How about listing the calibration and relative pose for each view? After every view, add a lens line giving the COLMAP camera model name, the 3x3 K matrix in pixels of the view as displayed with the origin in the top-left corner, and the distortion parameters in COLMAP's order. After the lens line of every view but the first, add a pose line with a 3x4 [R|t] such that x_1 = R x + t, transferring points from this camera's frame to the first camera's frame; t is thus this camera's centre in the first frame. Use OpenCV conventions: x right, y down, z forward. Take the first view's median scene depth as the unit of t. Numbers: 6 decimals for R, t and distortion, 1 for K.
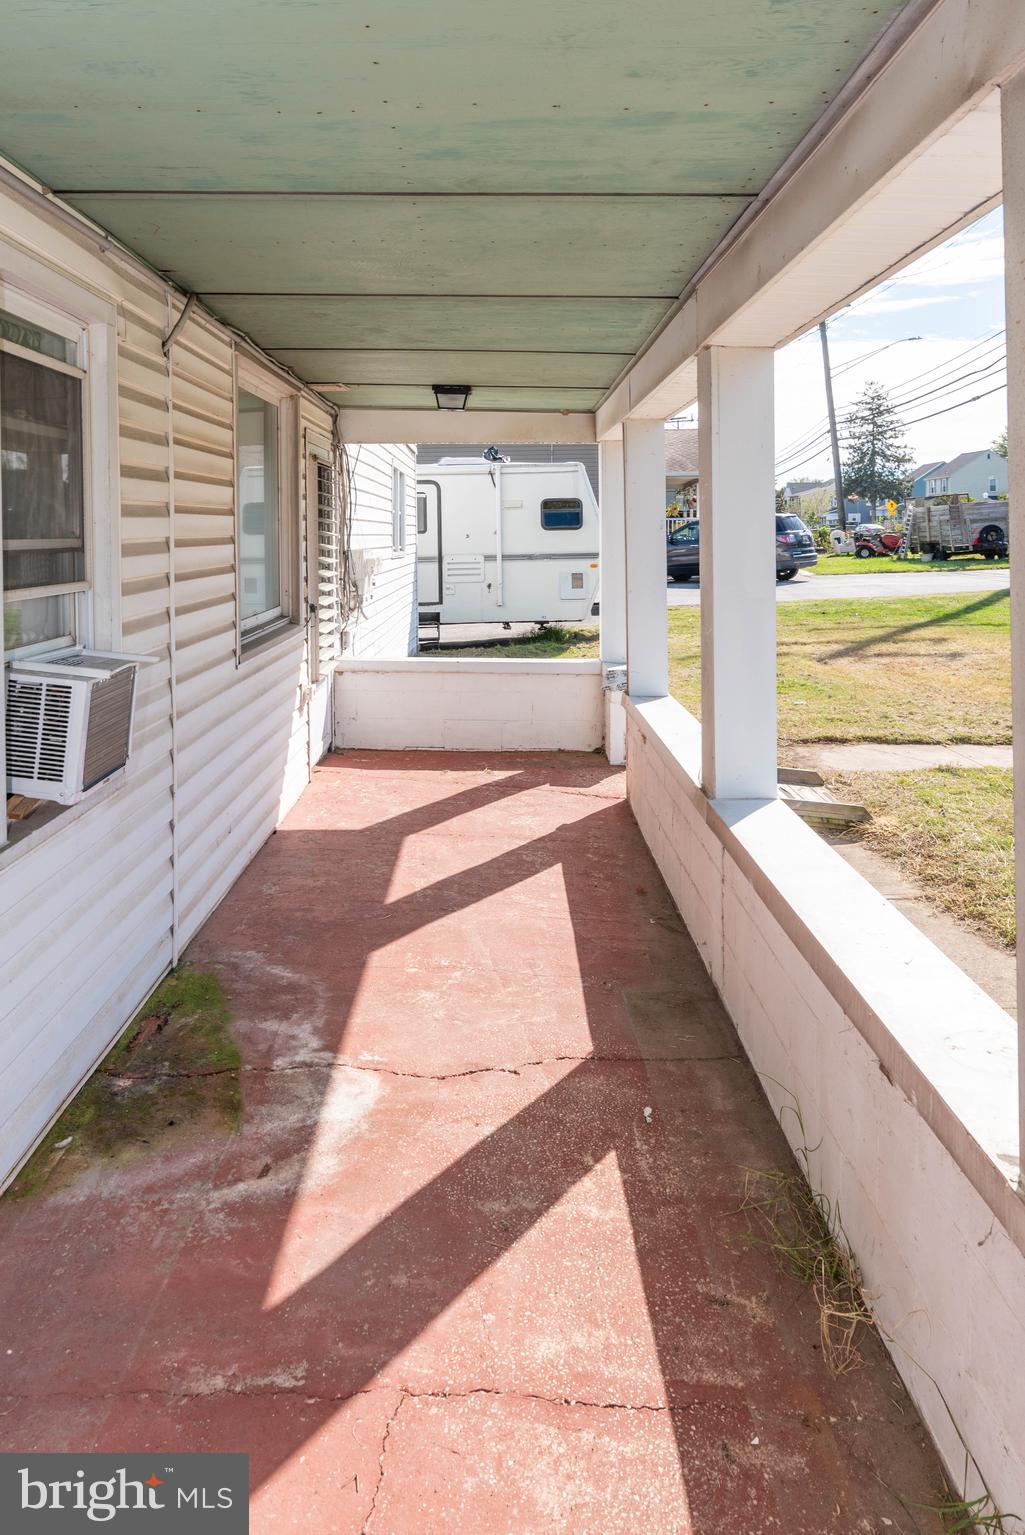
lens RADIAL K [[1019.4, 0, 512.1], [0, 1019.4, 767.2], [0, 0, 1]] dist [-0.000869, -0.000053]
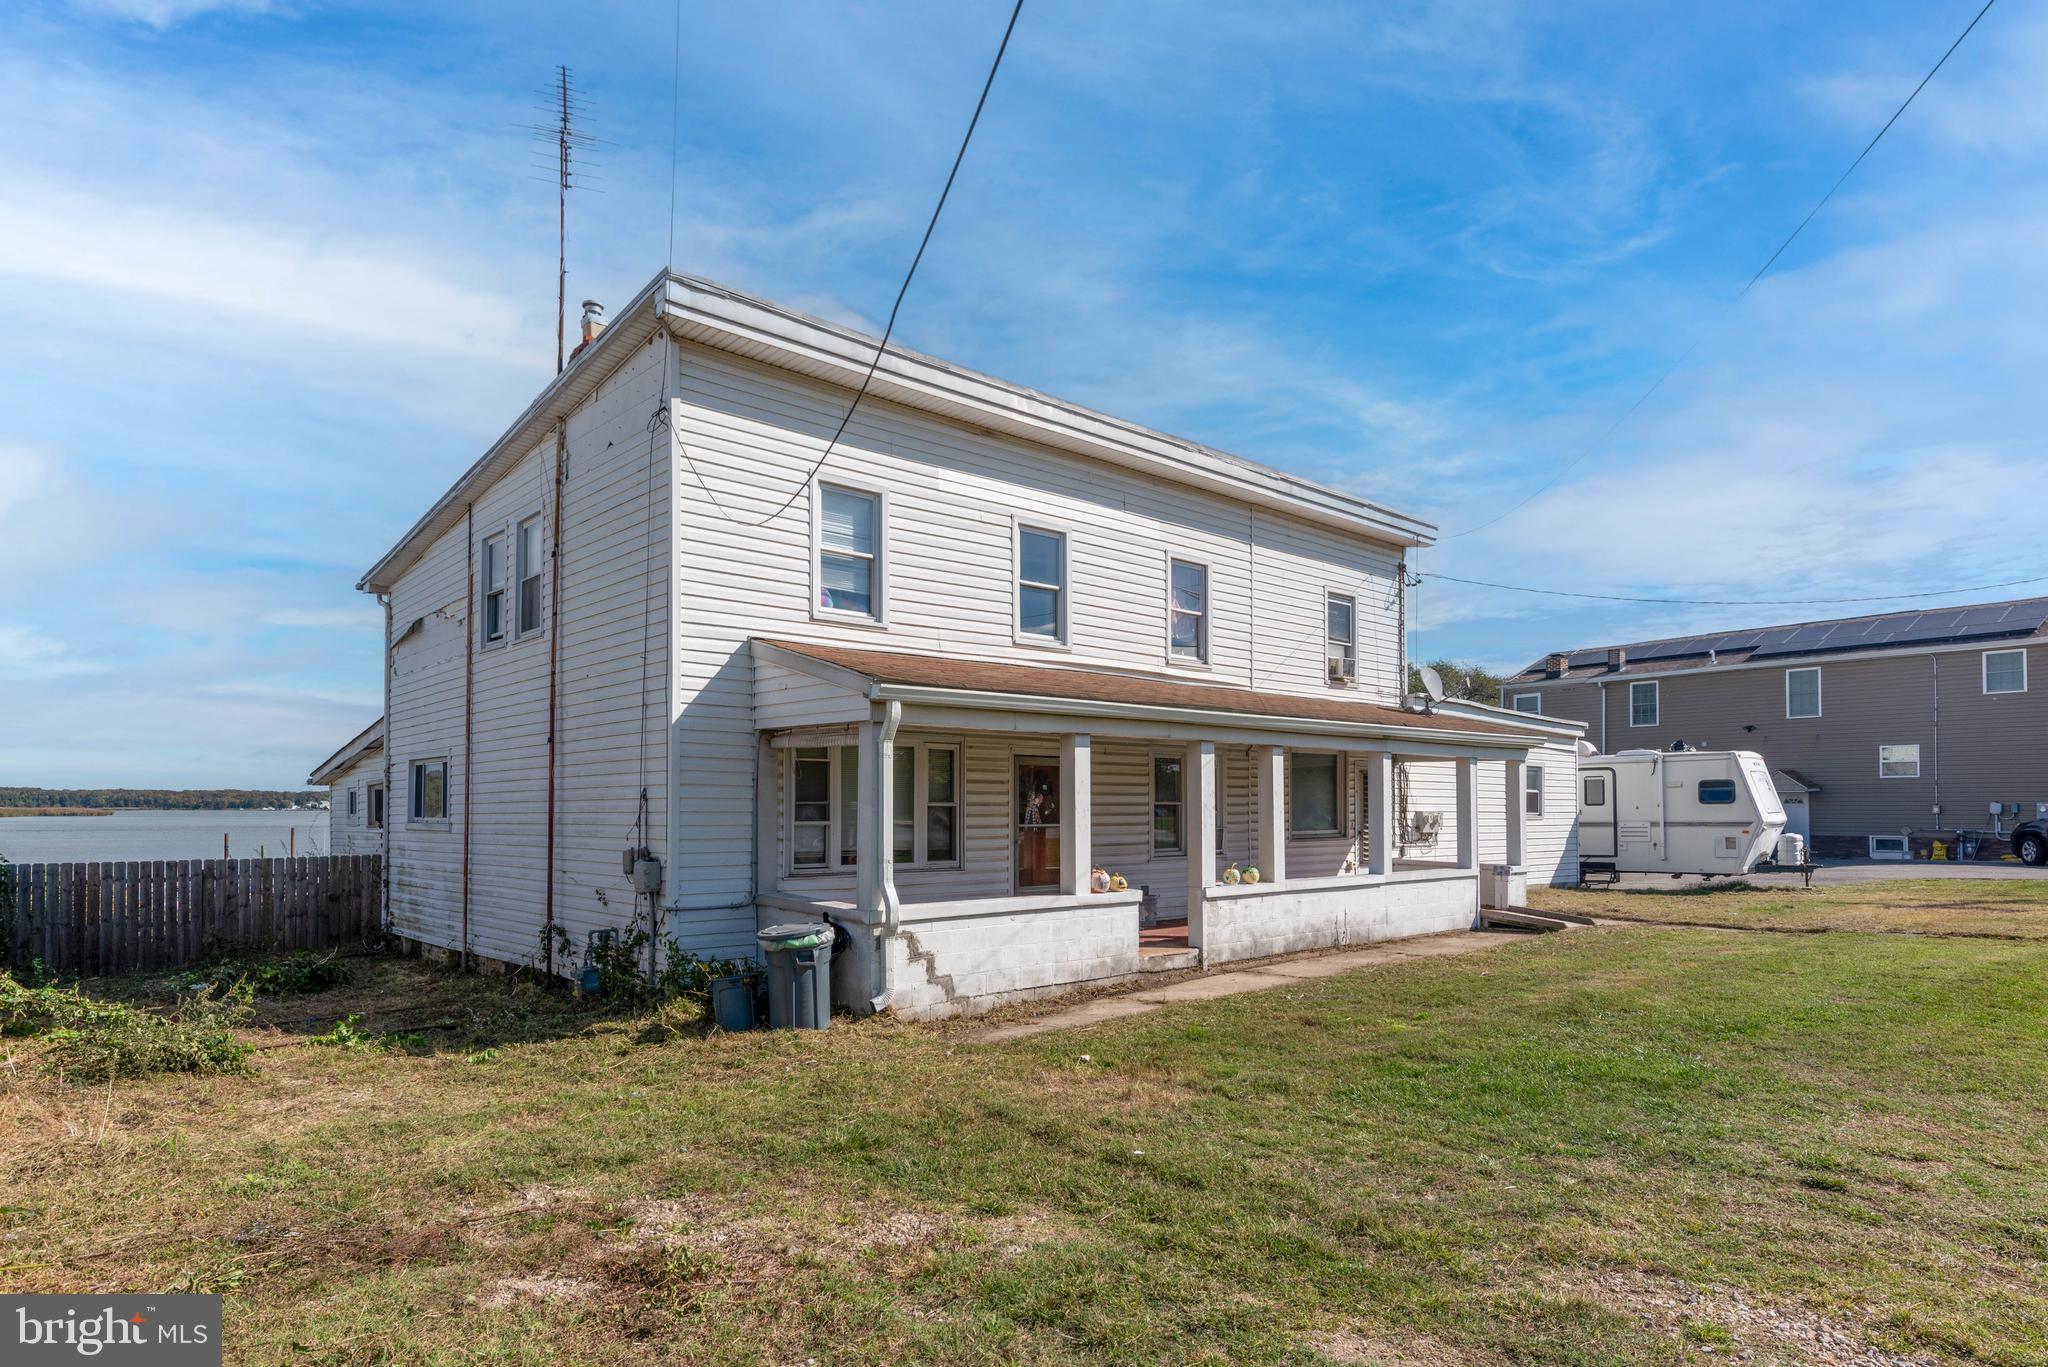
lens RADIAL K [[1176.4, 0, 1023.7], [0, 1176.4, 683.5], [0, 0, 1]] dist [0.000881, 0.000088]
pose [[0.676131, -0.063844, -0.734010, 0.552746], [-0.176146, 0.953342, -0.245177, 0.136697], [0.715415, 0.295065, 0.633338, -0.593799]]
